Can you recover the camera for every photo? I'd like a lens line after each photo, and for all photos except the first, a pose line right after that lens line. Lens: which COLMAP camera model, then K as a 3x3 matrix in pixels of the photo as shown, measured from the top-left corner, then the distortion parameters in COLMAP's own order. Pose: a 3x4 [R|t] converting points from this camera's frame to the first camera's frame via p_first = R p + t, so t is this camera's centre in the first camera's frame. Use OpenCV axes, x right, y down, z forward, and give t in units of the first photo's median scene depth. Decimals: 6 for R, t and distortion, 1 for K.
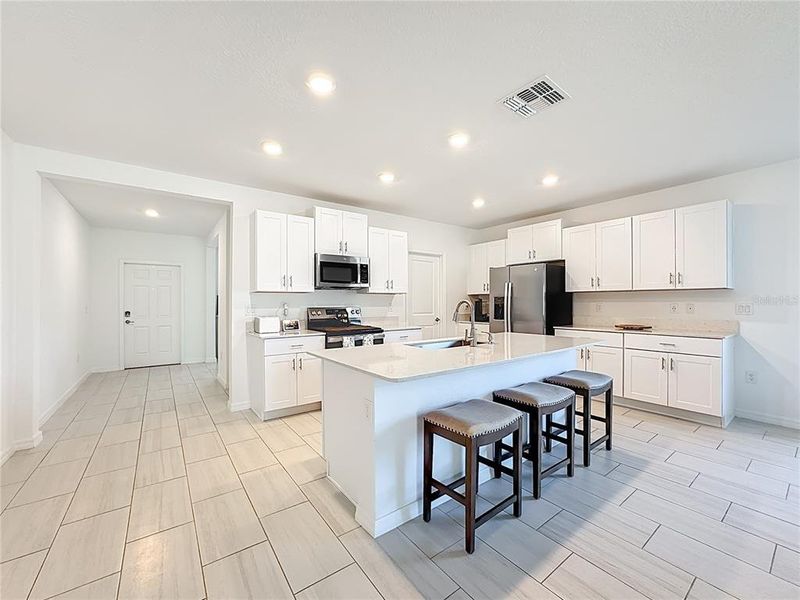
lens RADIAL K [[330.3, 0, 398.6], [0, 330.3, 302.9], [0, 0, 1]] dist [-0.024899, 0.000355]
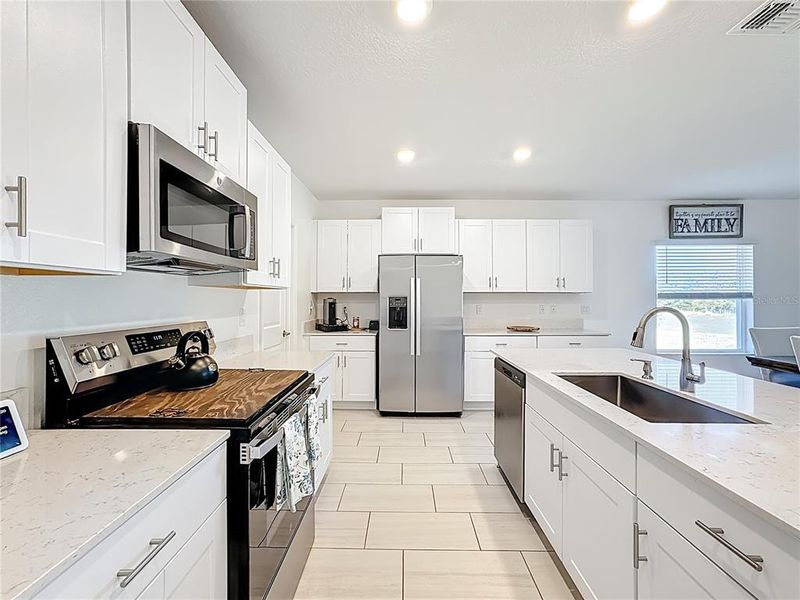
lens RADIAL K [[326.1, 0, 400.0], [0, 326.1, 297.2], [0, 0, 1]] dist [-0.037989, 0.016473]
pose [[0.608871, 0.007261, 0.793236, -0.318510], [-0.001392, 0.999966, -0.008084, -0.014475], [-0.793268, 0.003818, 0.608861, 0.681495]]
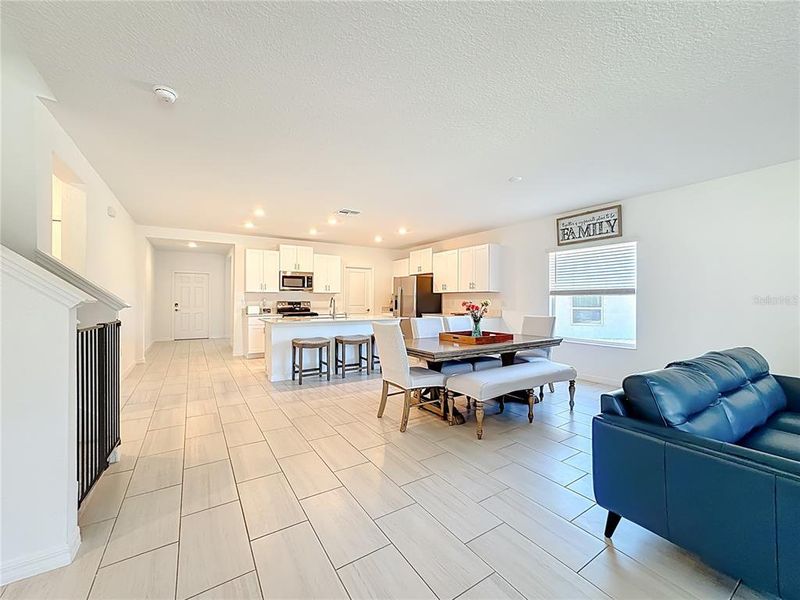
lens RADIAL K [[325.5, 0, 401.6], [0, 325.5, 302.8], [0, 0, 1]] dist [-0.035825, 0.000076]
pose [[0.998372, 0.006879, -0.056623, 0.512178], [-0.006323, 0.999930, 0.009982, 0.002038], [0.056688, -0.009607, 0.998346, -0.727842]]
